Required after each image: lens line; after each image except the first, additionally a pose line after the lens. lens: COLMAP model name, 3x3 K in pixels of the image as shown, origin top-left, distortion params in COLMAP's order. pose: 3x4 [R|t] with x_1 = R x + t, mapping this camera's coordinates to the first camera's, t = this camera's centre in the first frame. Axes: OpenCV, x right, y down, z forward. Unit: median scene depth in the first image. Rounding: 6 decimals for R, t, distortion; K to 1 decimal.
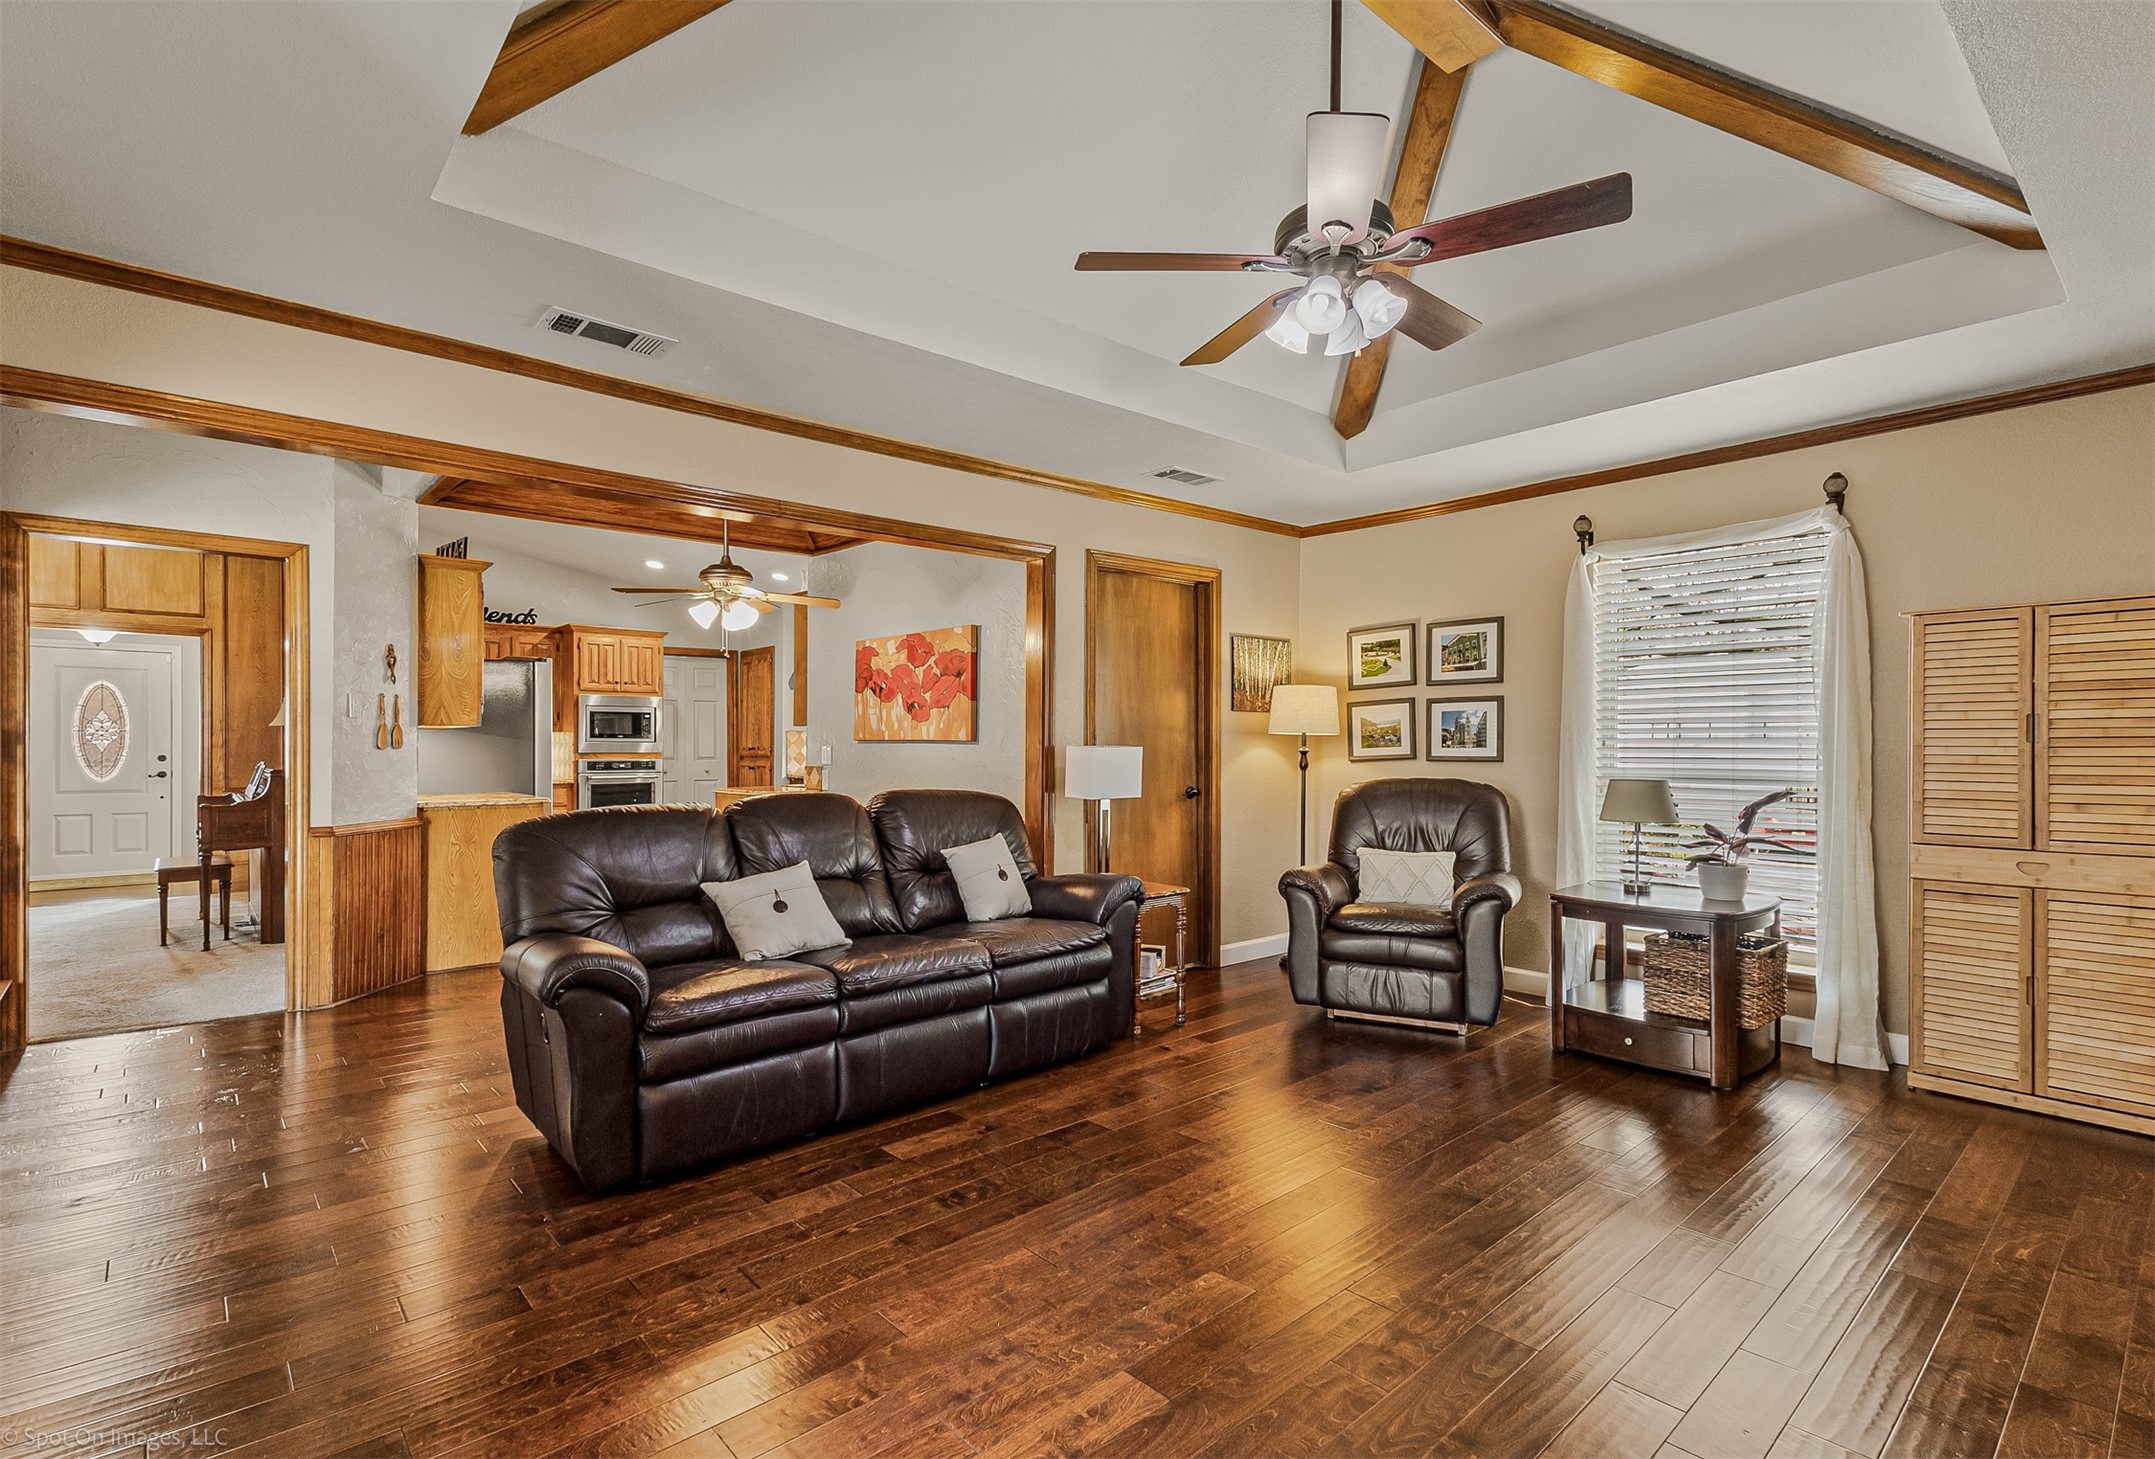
lens RADIAL K [[1011.9, 0, 1085.2], [0, 1011.9, 746.6], [0, 0, 1]] dist [0.015124, 0.000163]
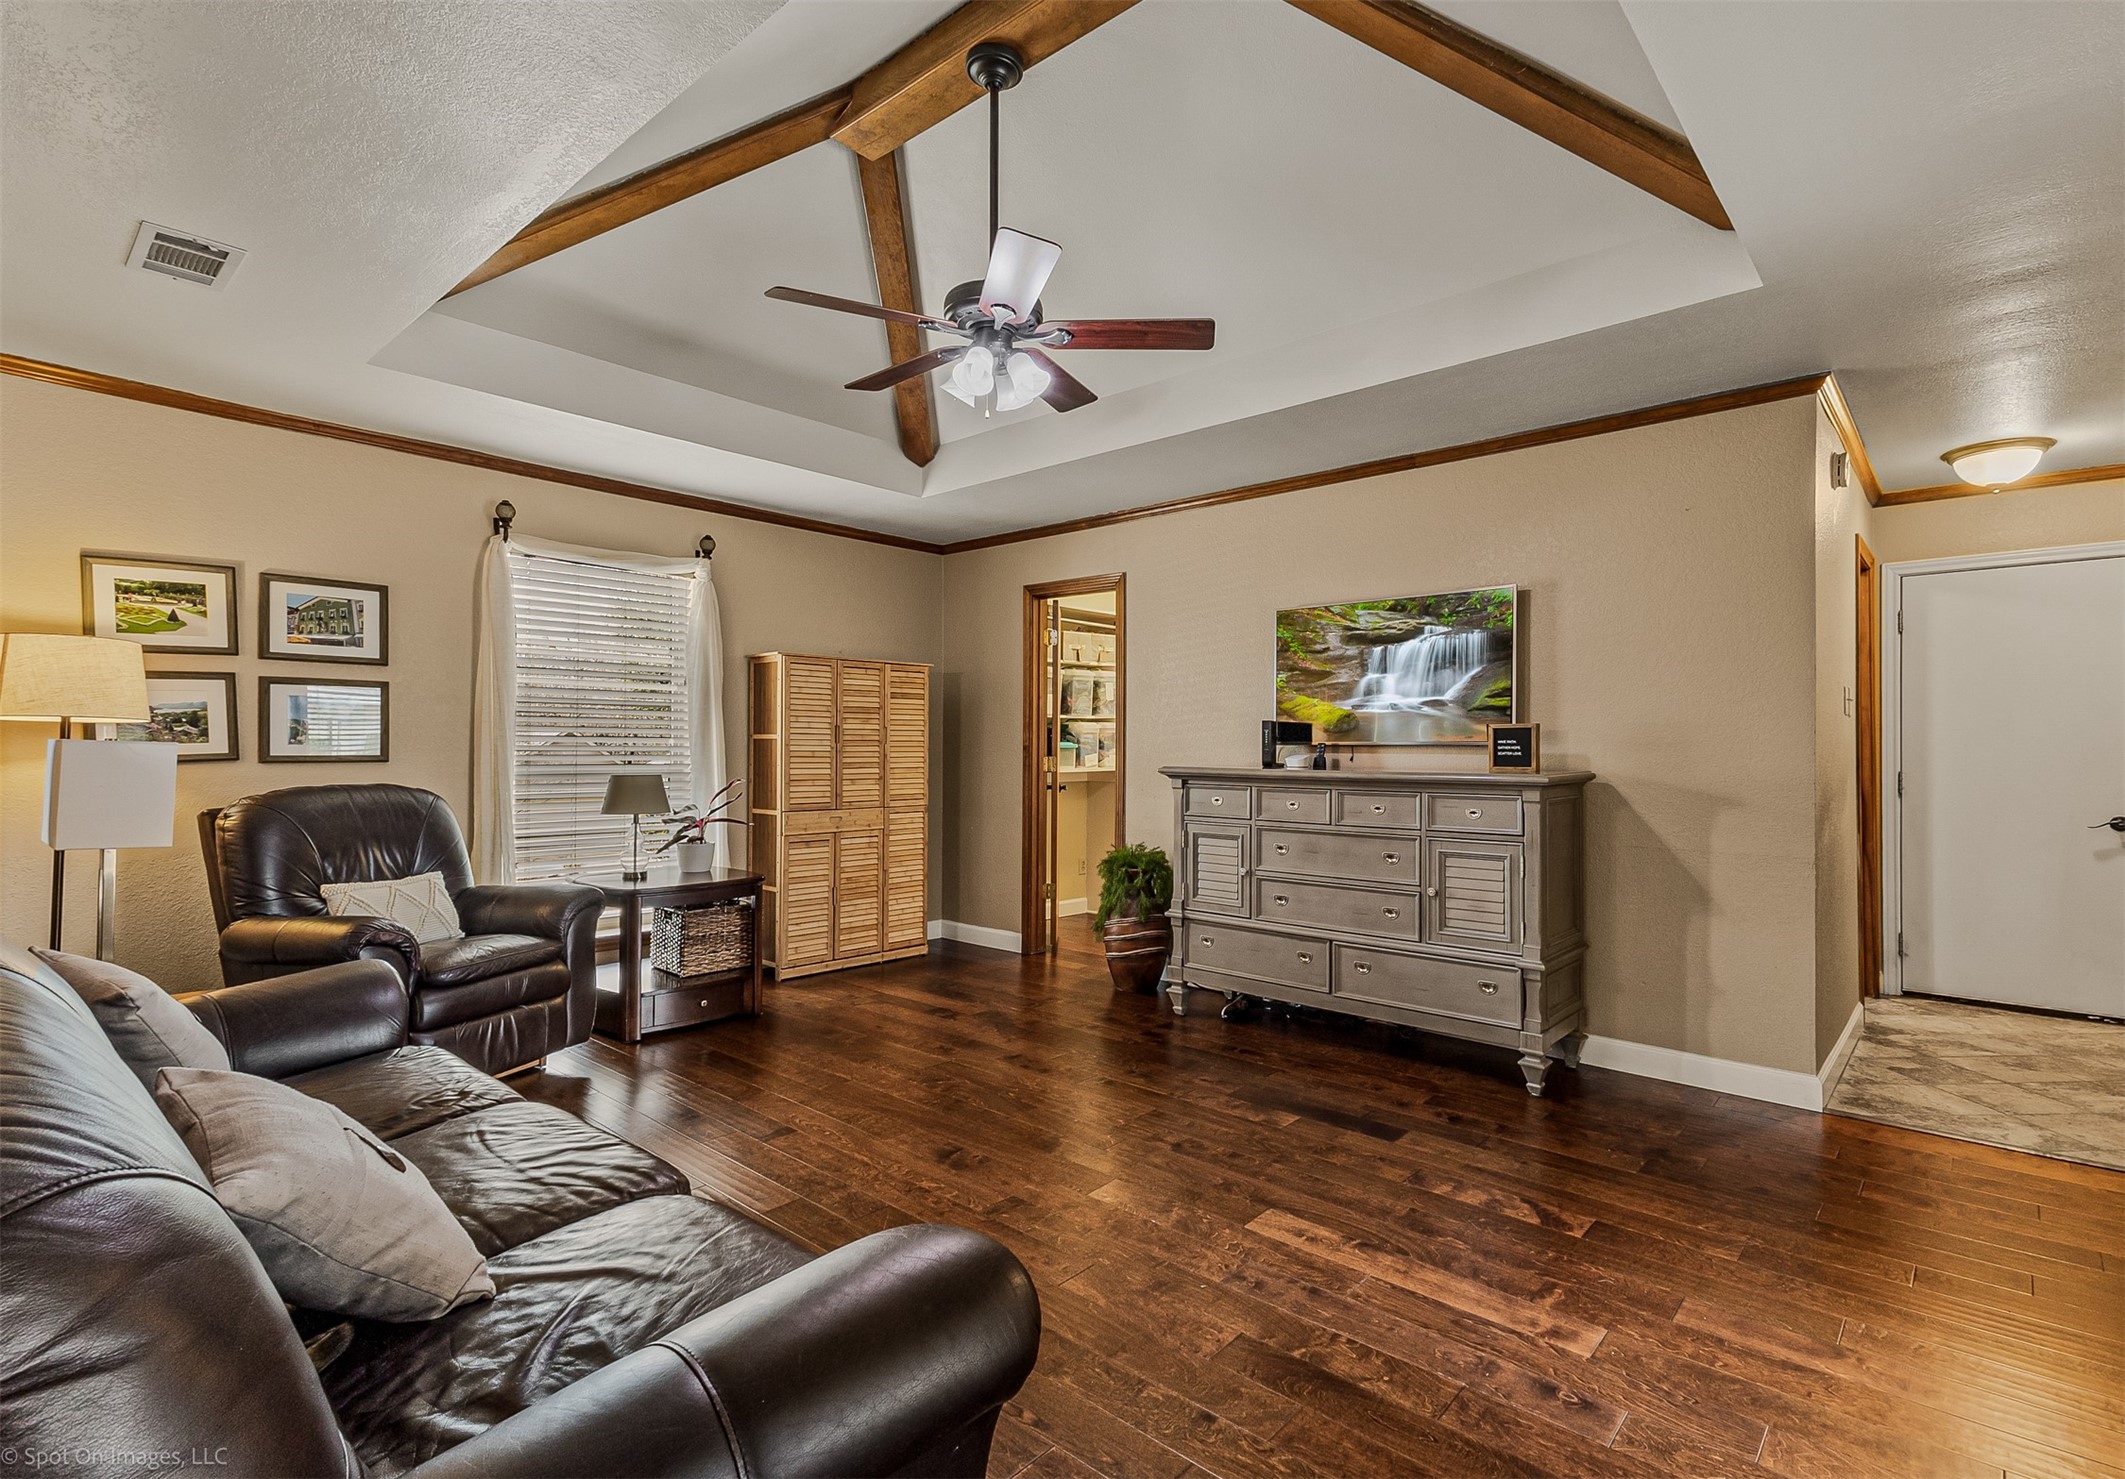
lens RADIAL K [[1013.5, 0, 1084.6], [0, 1013.5, 740.7], [0, 0, 1]] dist [0.006169, 0.000770]
pose [[-0.114692, 0.007817, 0.993370, -0.455466], [-0.004105, 0.999957, -0.008343, 0.002472], [-0.993393, -0.005035, -0.114655, 0.502217]]
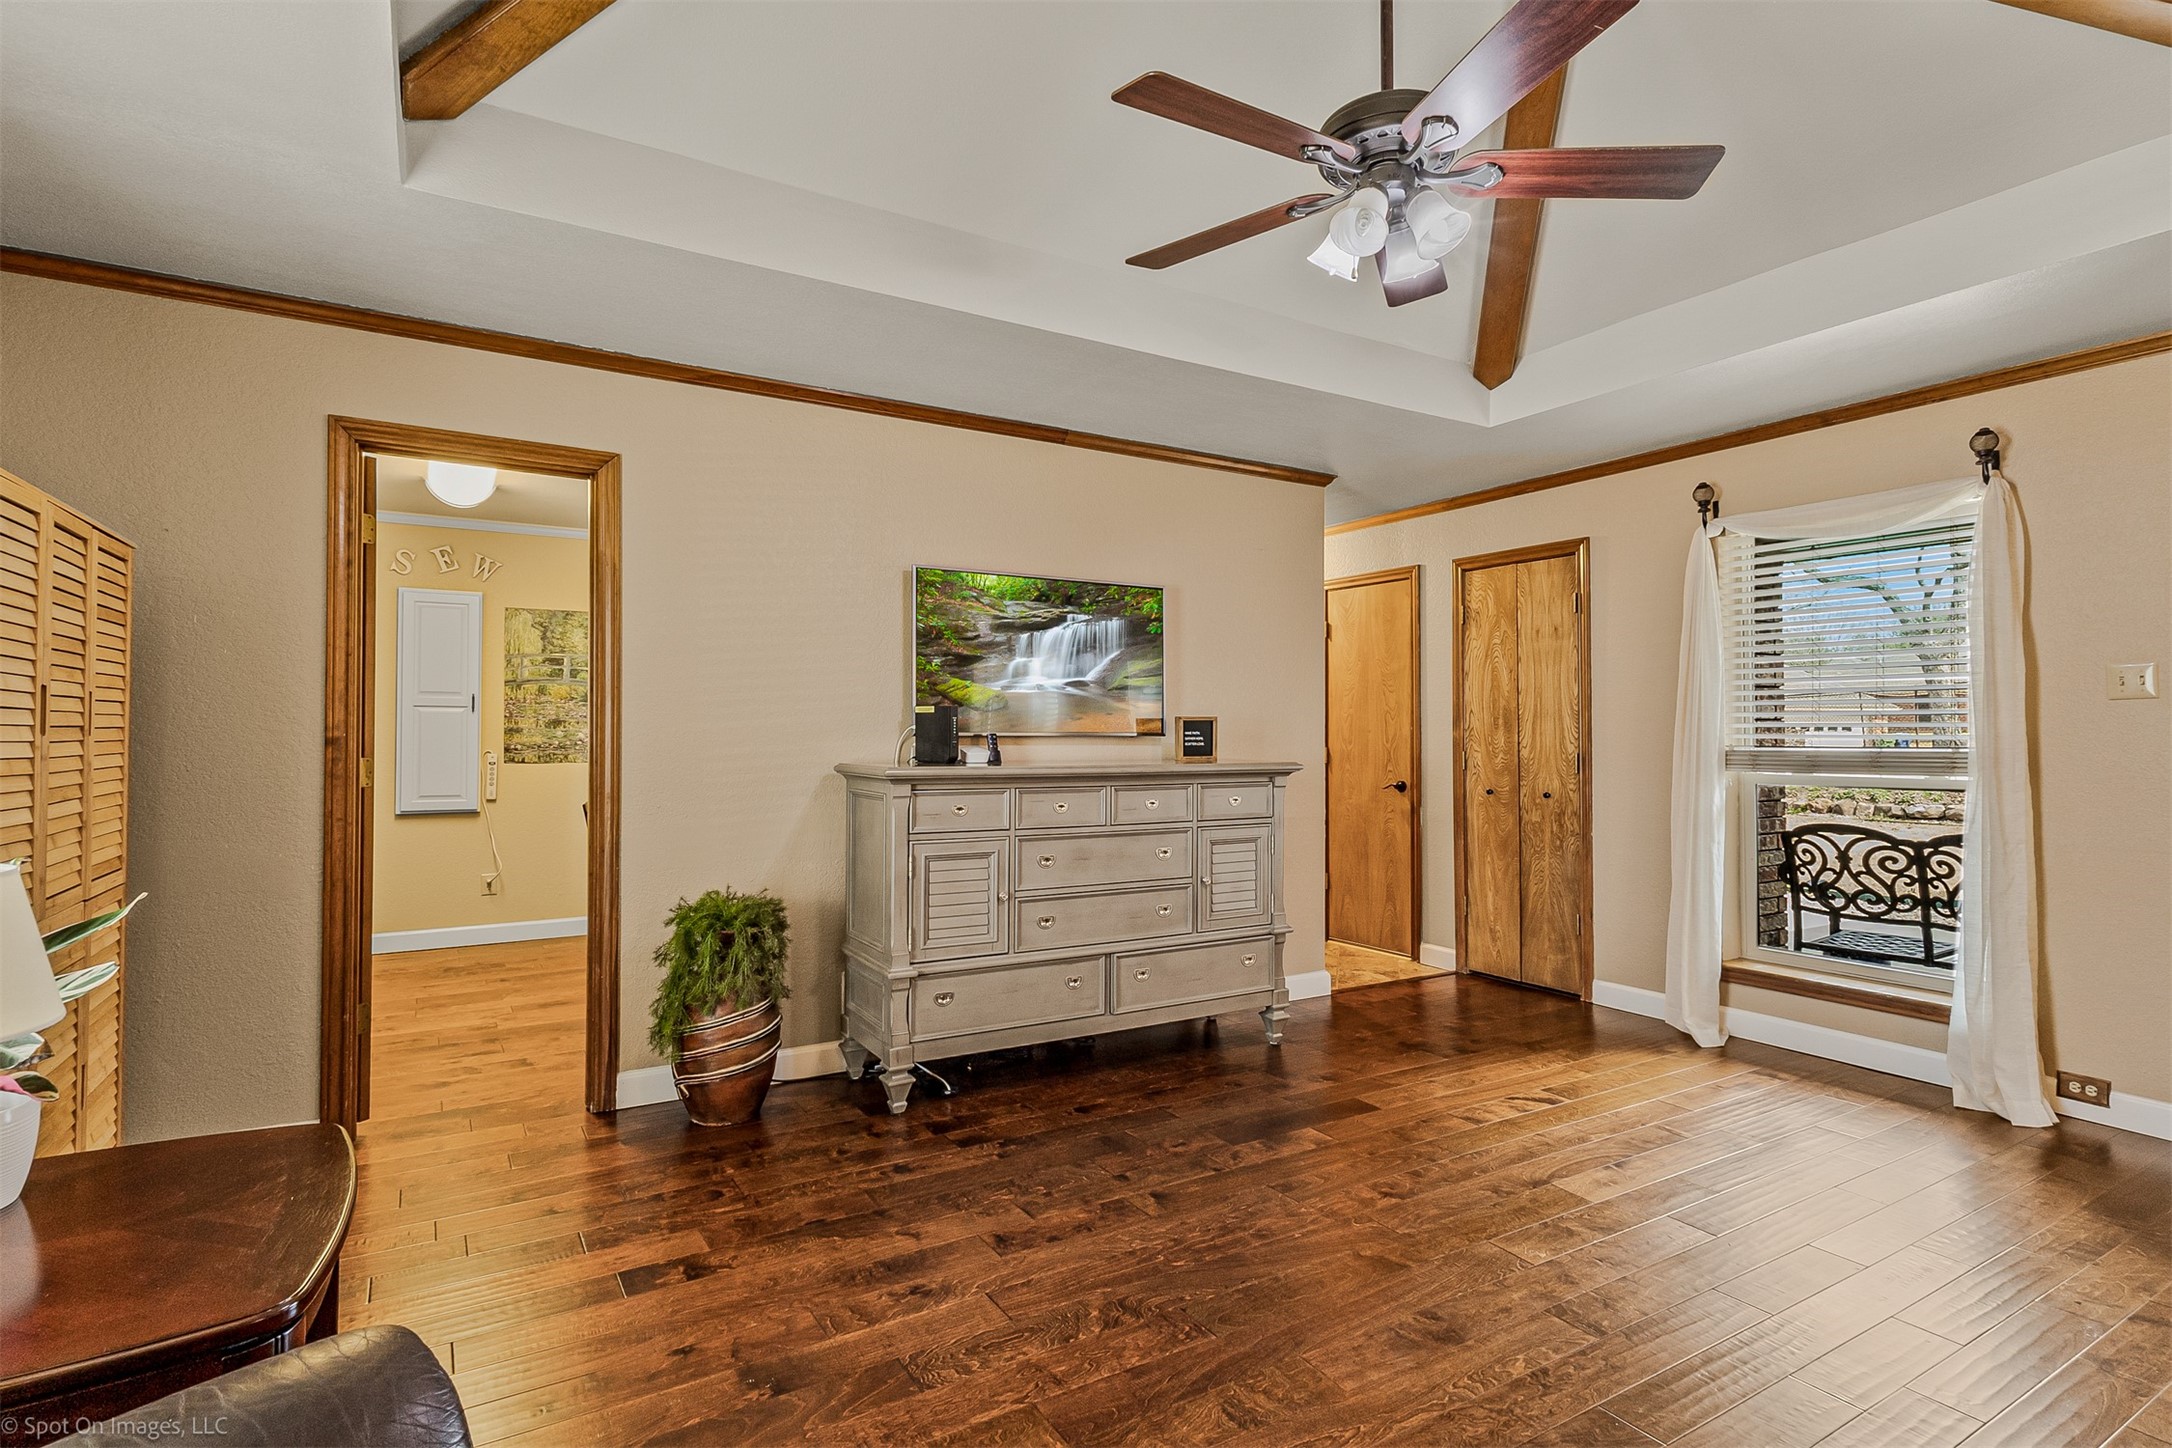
lens RADIAL K [[1054.3, 0, 1086.6], [0, 1054.3, 719.0], [0, 0, 1]] dist [0.007579, 0.000259]
pose [[-0.980225, 0.002256, 0.197873, 0.148561], [-0.000525, 0.999902, -0.014000, -0.003564], [-0.197885, -0.013827, -0.980128, 0.931358]]
